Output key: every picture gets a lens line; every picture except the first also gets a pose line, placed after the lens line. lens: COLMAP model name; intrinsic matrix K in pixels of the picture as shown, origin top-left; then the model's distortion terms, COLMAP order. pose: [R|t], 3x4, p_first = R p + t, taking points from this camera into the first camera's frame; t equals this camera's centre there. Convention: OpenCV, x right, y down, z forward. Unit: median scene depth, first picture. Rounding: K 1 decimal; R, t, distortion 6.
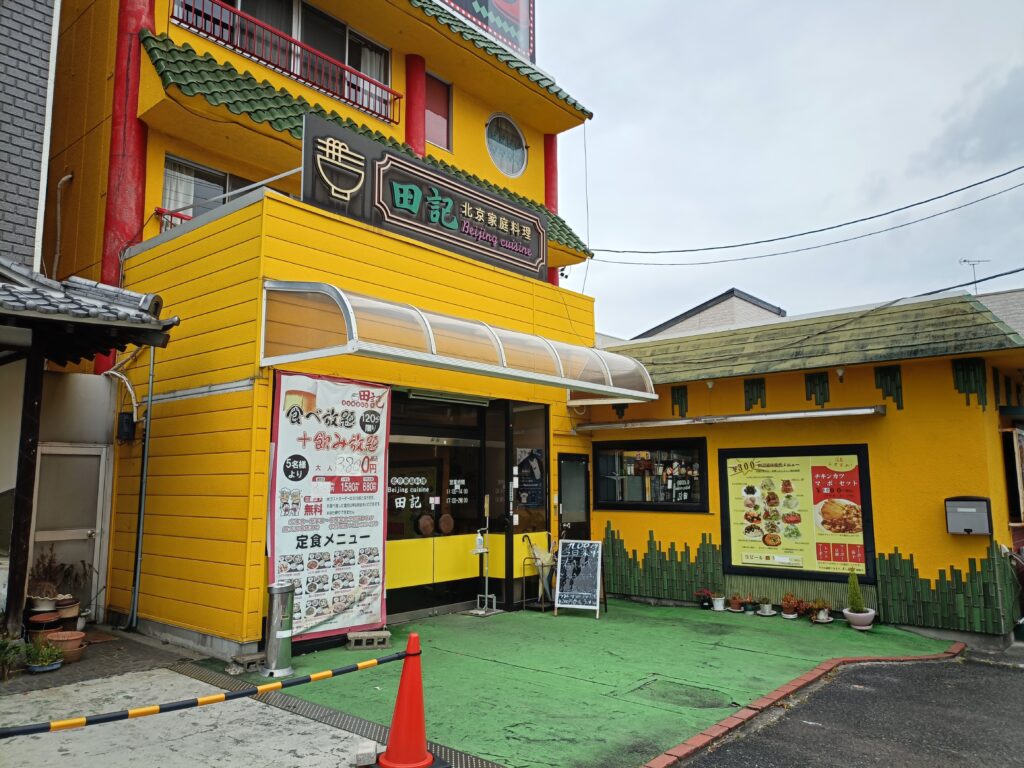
lens RADIAL K [[768.0, 0, 512.0], [0, 768.0, 384.0], [0, 0, 1]] dist [-0.002307, -0.000683]
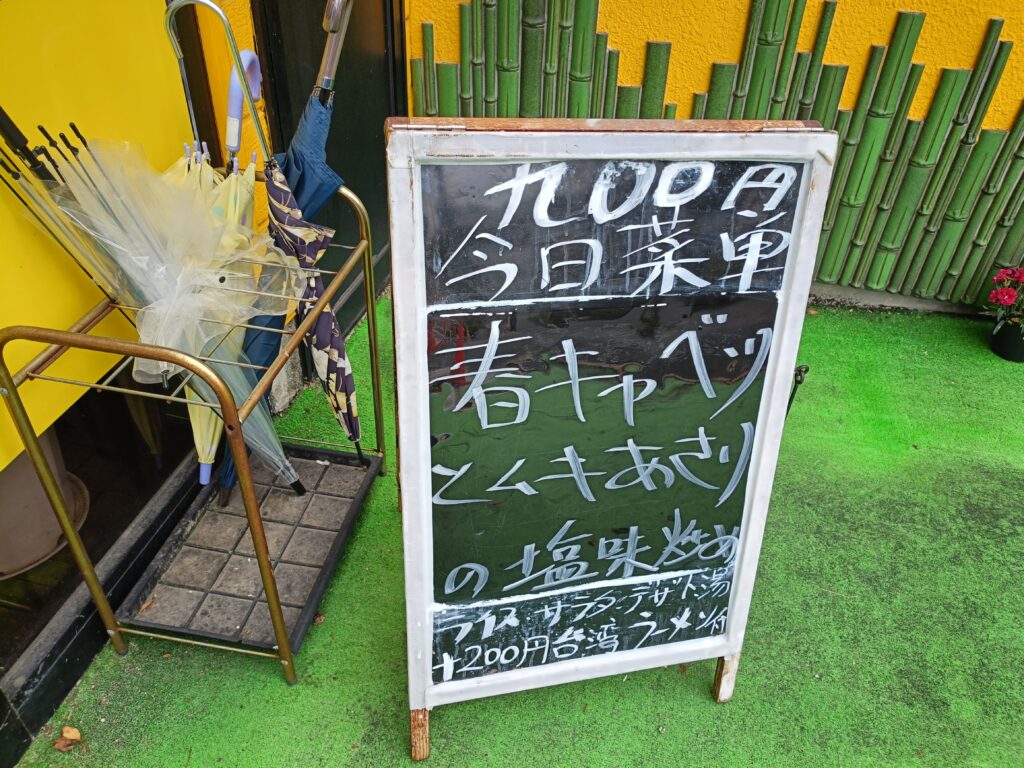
lens RADIAL K [[768.0, 0, 512.0], [0, 768.0, 384.0], [0, 0, 1]] dist [-0.002307, -0.000683]
pose [[0.872417, -0.257650, 0.415336, 0.031671], [-0.119426, 0.711643, 0.692316, 0.163743], [-0.473946, -0.653590, 0.590080, 0.934061]]
